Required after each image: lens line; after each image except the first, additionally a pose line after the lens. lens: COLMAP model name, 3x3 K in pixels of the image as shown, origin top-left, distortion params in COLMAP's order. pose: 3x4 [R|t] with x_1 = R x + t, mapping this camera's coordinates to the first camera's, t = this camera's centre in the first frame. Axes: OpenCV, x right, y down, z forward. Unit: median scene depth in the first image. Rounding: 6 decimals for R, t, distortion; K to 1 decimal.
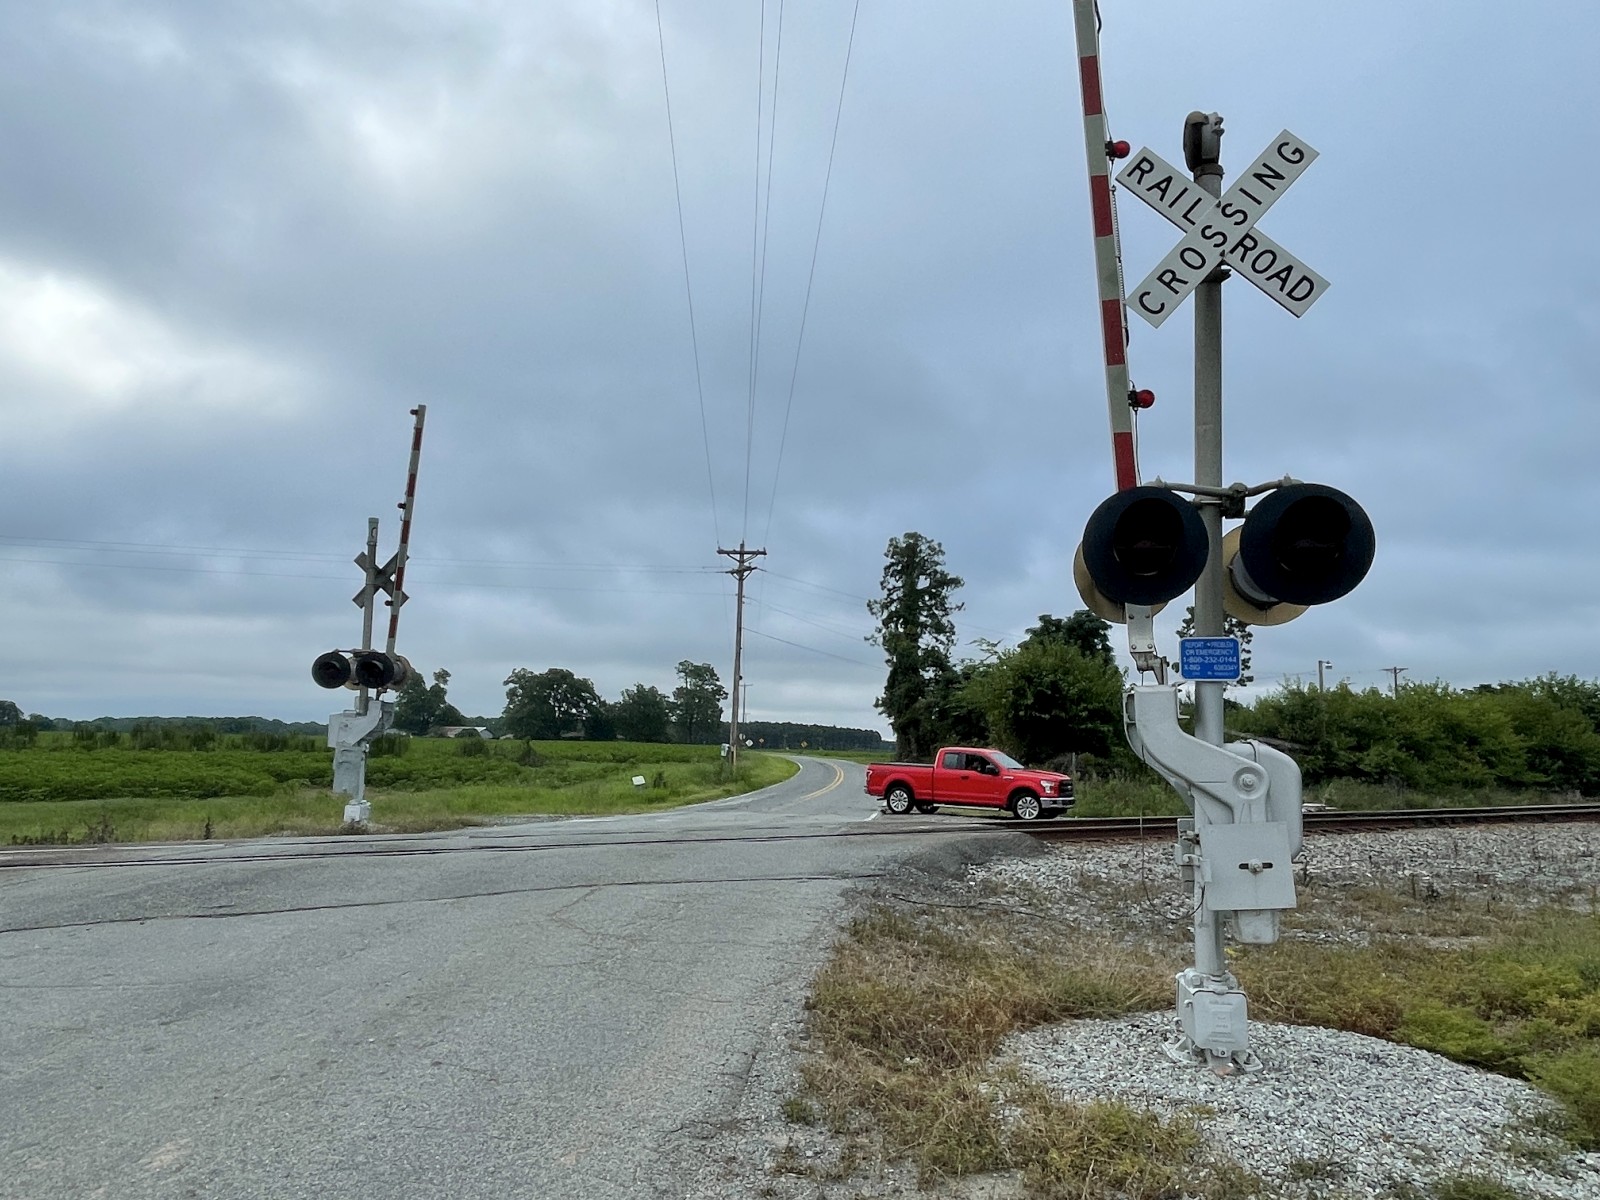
lens RADIAL K [[1105.5, 0, 805.8], [0, 1105.5, 600.2], [0, 0, 1]] dist [-0.006707, -0.001623]
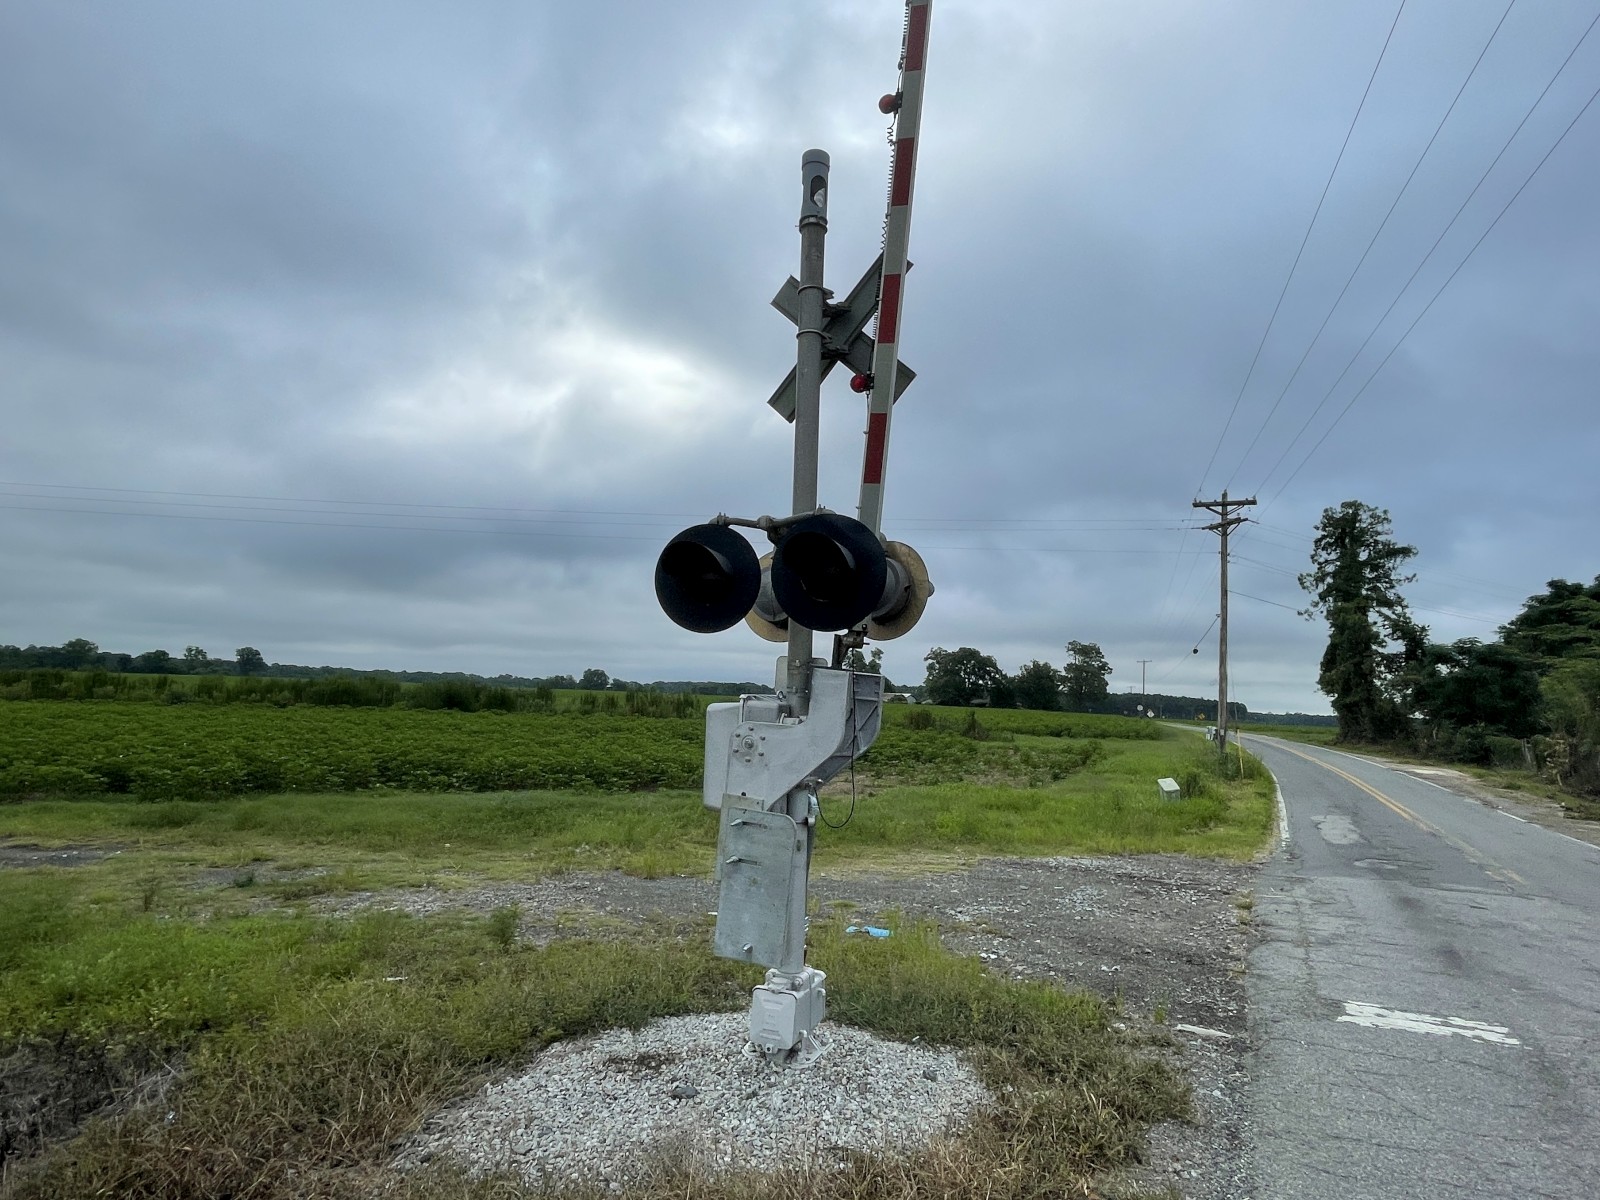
lens RADIAL K [[860.9, 0, 815.9], [0, 860.9, 603.3], [0, 0, 1]] dist [-0.003921, -0.000092]
pose [[0.926310, -0.019646, -0.376249, -0.101922], [0.022981, 0.999726, 0.004375, 0.024083], [0.376060, -0.012699, 0.926508, 0.260724]]
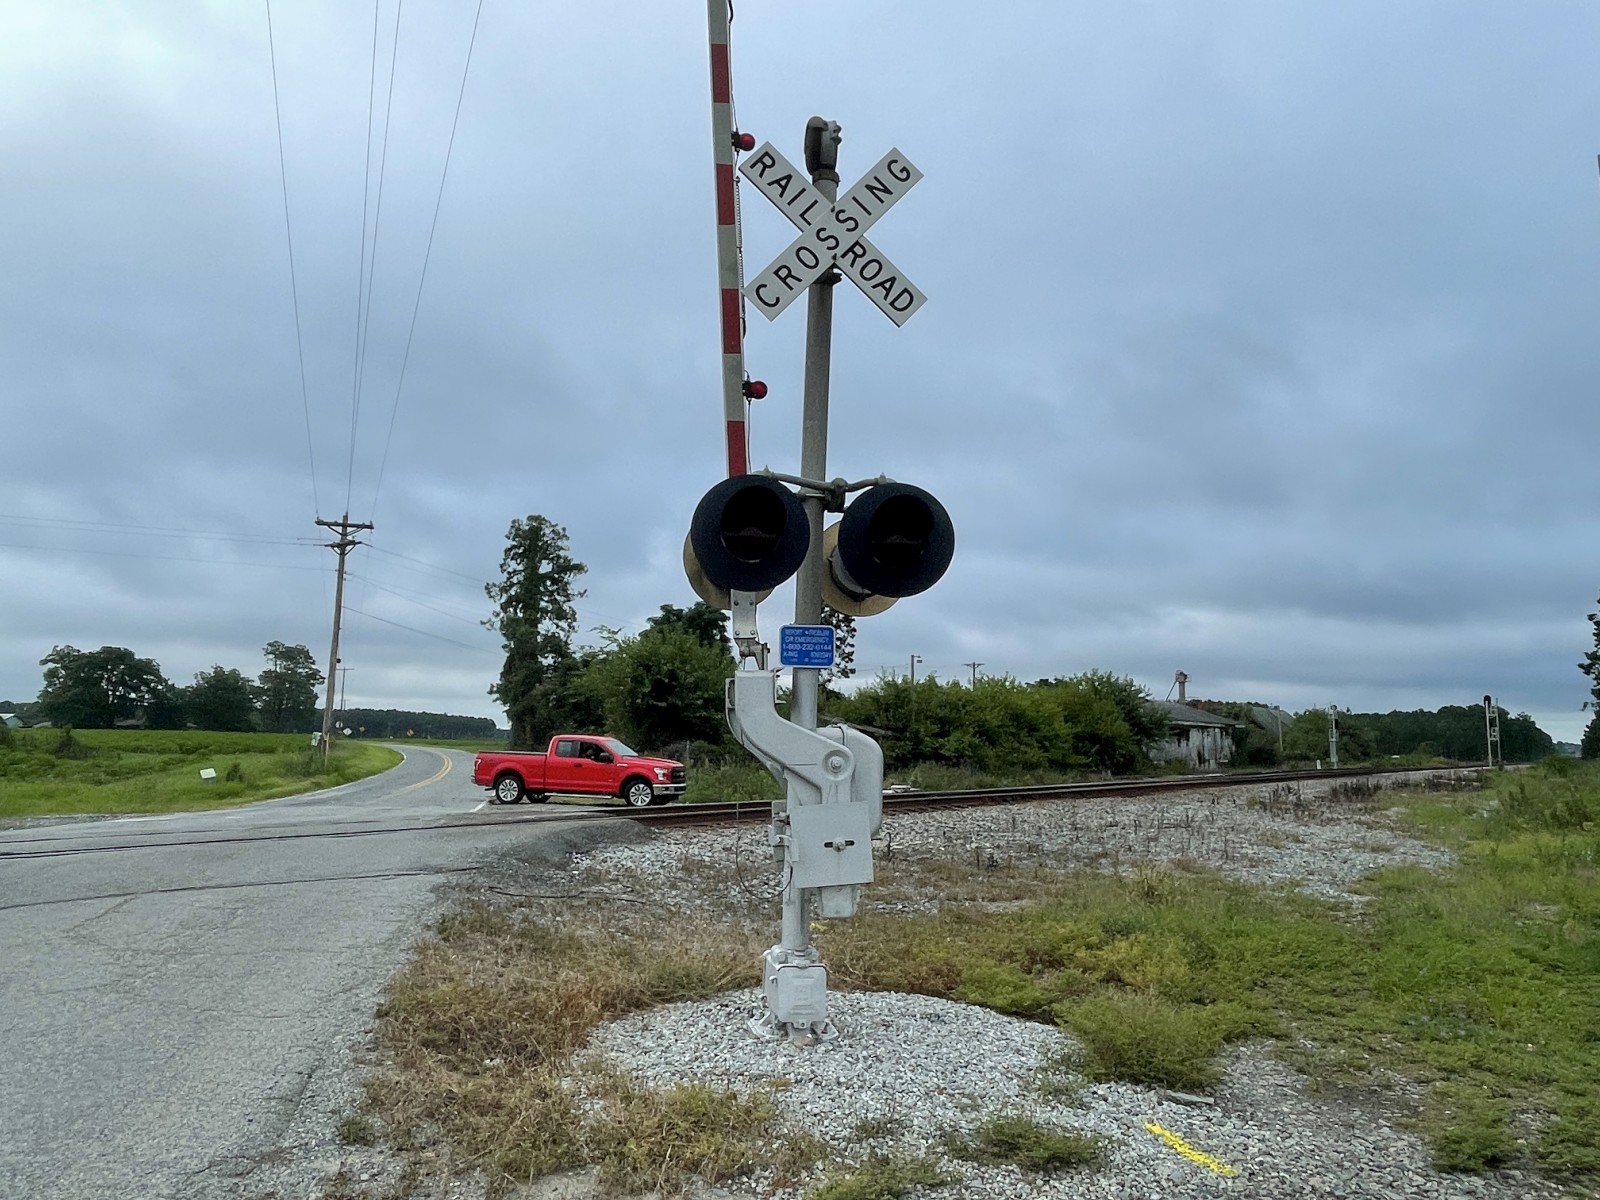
lens RADIAL K [[1105.5, 0, 809.6], [0, 1105.5, 598.8], [0, 0, 1]] dist [-0.006707, -0.001623]
pose [[0.941896, 0.037339, 0.333822, 0.002080], [-0.040442, 0.999179, 0.002347, 0.000662], [-0.333460, -0.015711, 0.942633, 0.002257]]
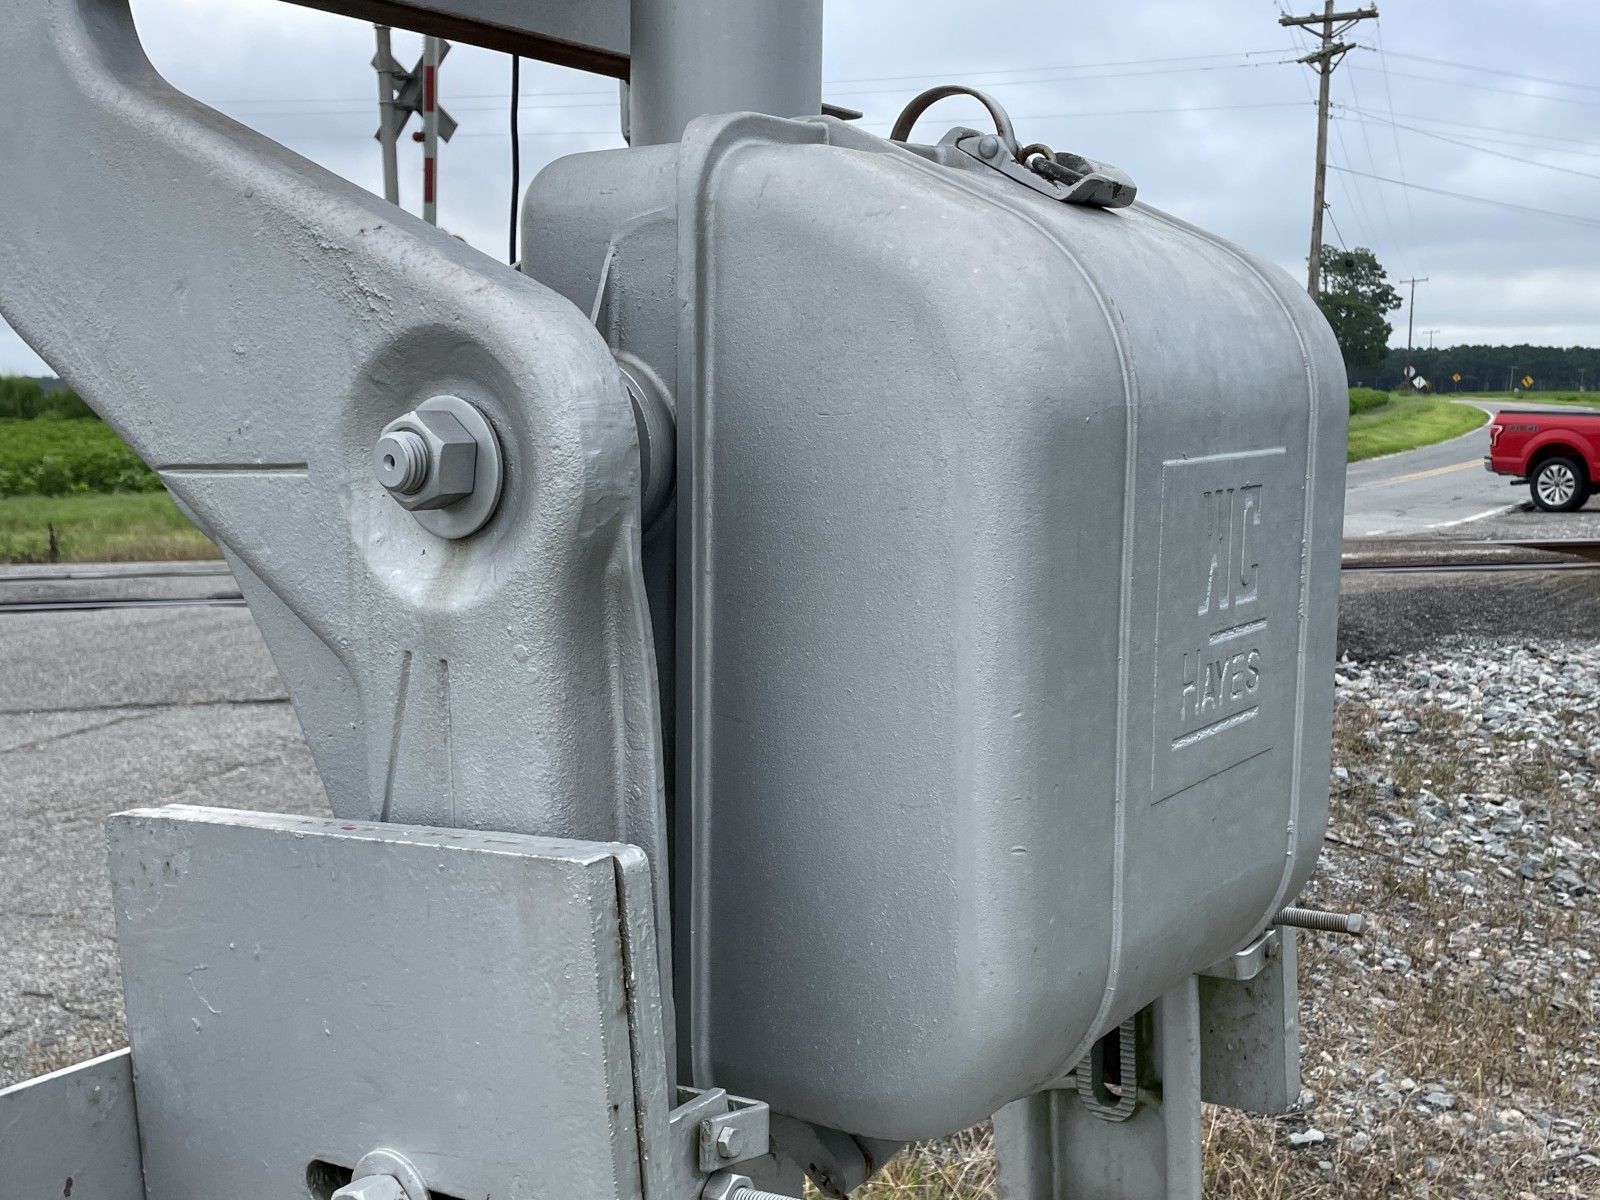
lens RADIAL K [[1748.5, 0, 790.4], [0, 1748.5, 607.6], [0, 0, 1]] dist [0.057565, 0.000000]
pose [[0.916764, 0.023938, -0.398712, 0.049721], [0.075777, 0.969652, 0.232450, 0.013877], [0.392176, -0.243315, 0.887128, 0.084920]]
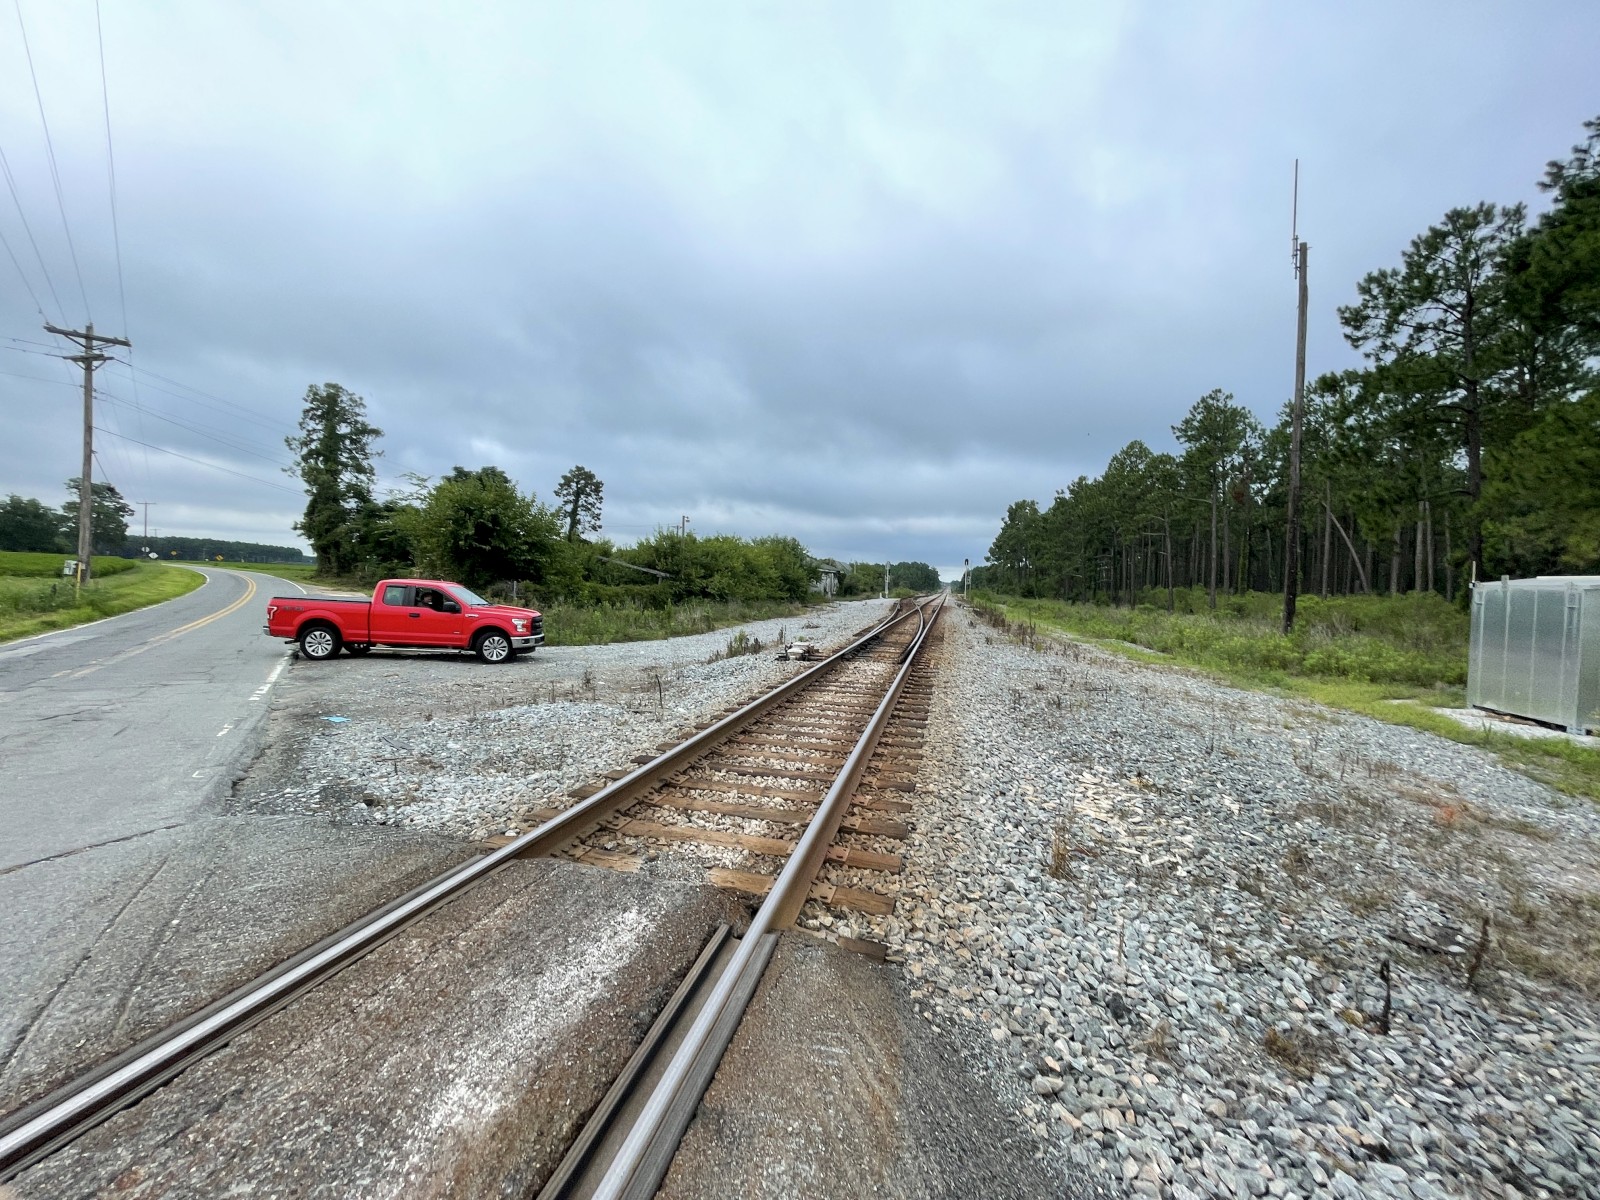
lens RADIAL K [[644.9, 0, 797.3], [0, 644.9, 605.0], [0, 0, 1]] dist [0.000362, -0.000366]
pose [[0.751313, -0.015537, 0.659763, 0.020754], [-0.110758, 0.982575, 0.149265, 0.025047], [-0.650585, -0.185218, 0.736501, 0.244210]]
